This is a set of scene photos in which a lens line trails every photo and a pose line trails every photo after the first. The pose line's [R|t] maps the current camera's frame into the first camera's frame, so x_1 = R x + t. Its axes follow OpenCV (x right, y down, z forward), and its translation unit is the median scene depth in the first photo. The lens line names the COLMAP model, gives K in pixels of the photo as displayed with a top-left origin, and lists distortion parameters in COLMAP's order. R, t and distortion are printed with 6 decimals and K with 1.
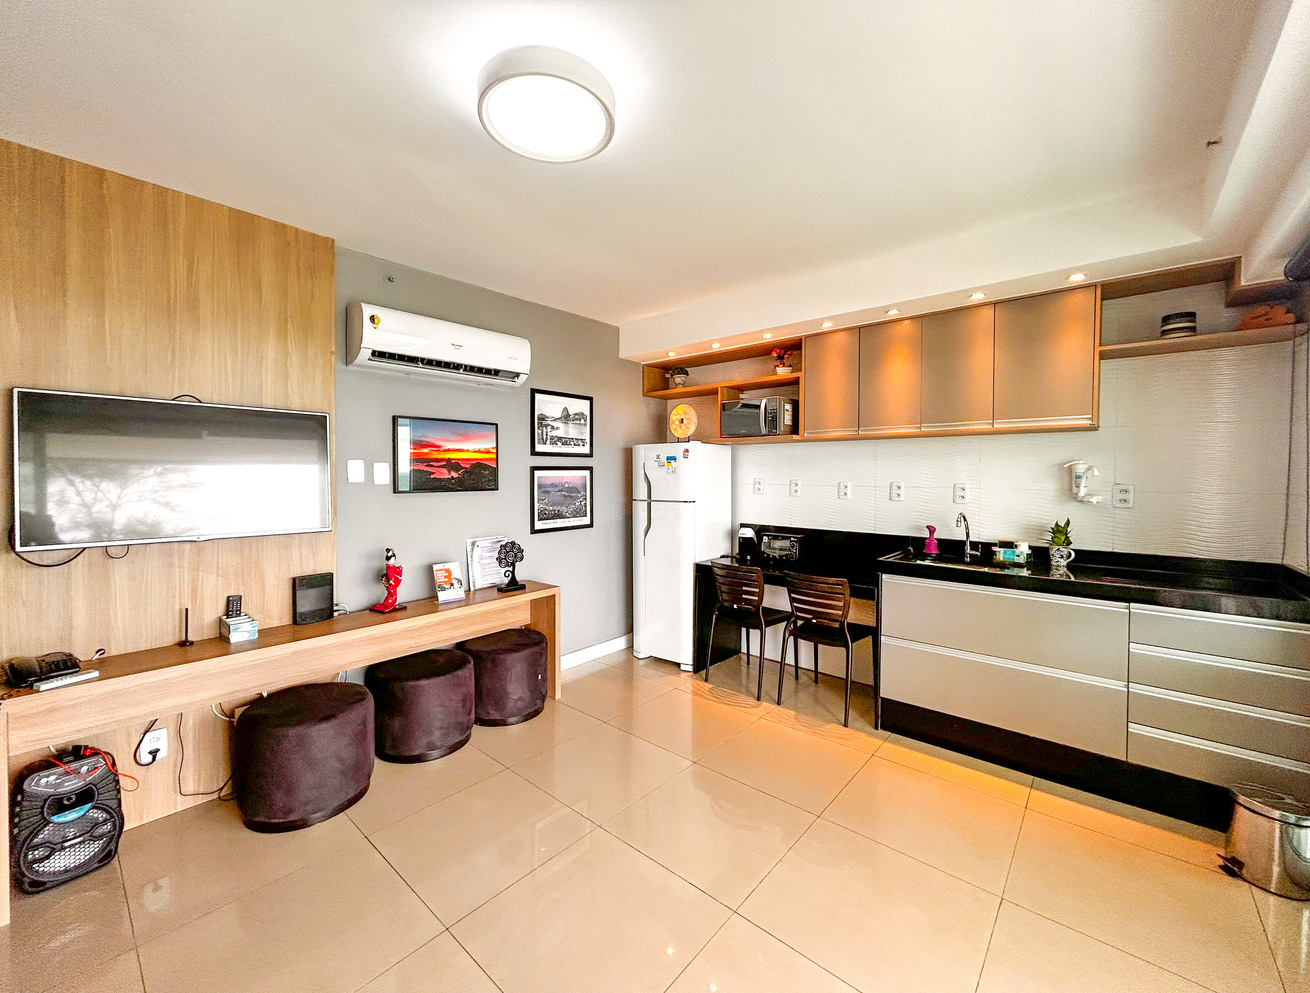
lens RADIAL K [[551.8, 0, 653.0], [0, 551.8, 482.3], [0, 0, 1]] dist [0.009028, -0.000017]
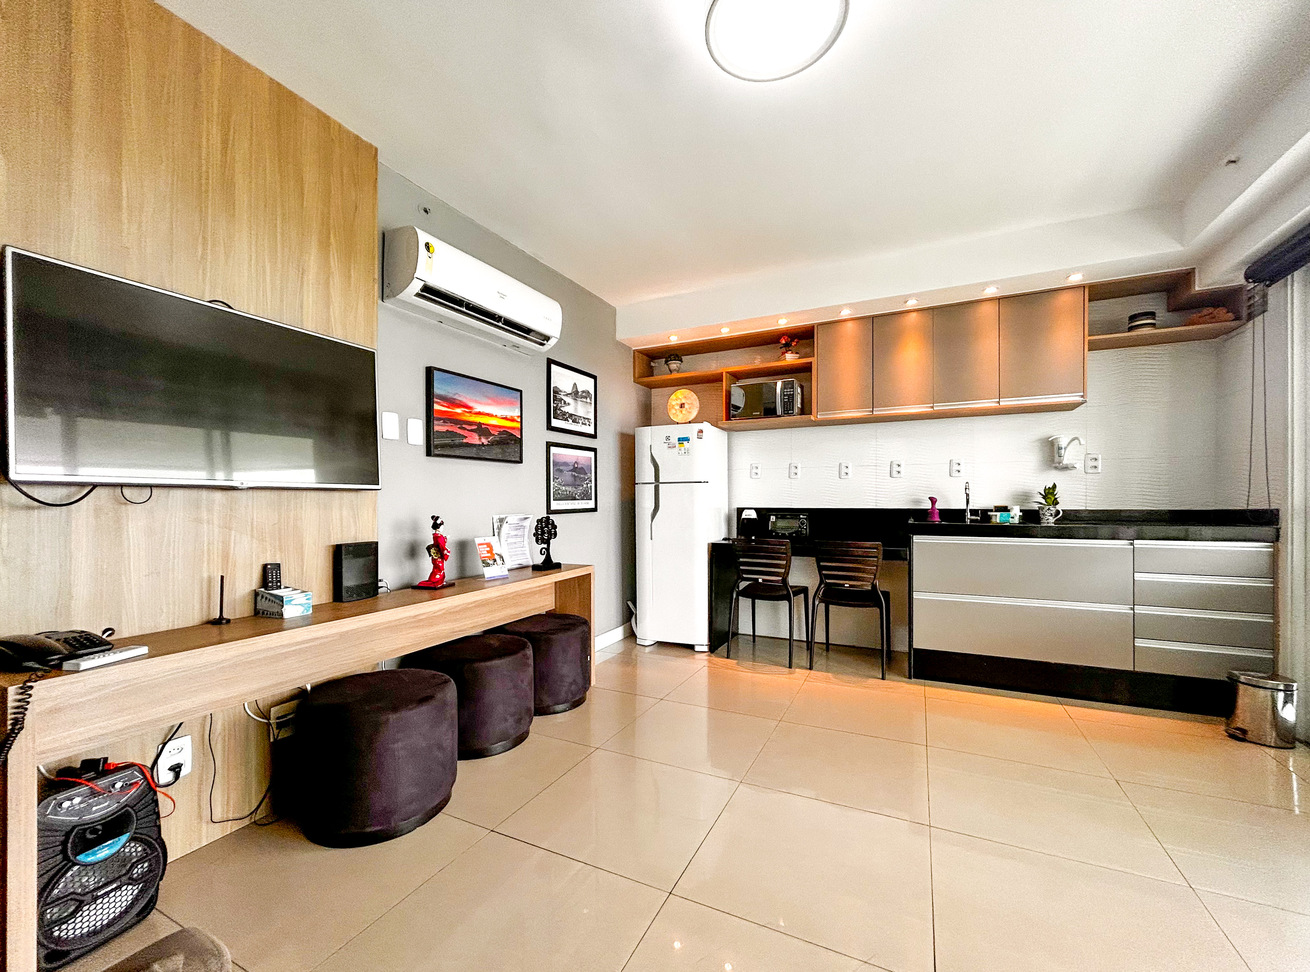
lens RADIAL K [[537.5, 0, 645.6], [0, 537.5, 500.9], [0, 0, 1]] dist [-0.000273, 0.000324]
pose [[0.967491, -0.002271, 0.252897, -0.327215], [0.007526, 0.999775, -0.019814, 0.101699], [-0.252795, 0.021073, 0.967290, 0.094606]]
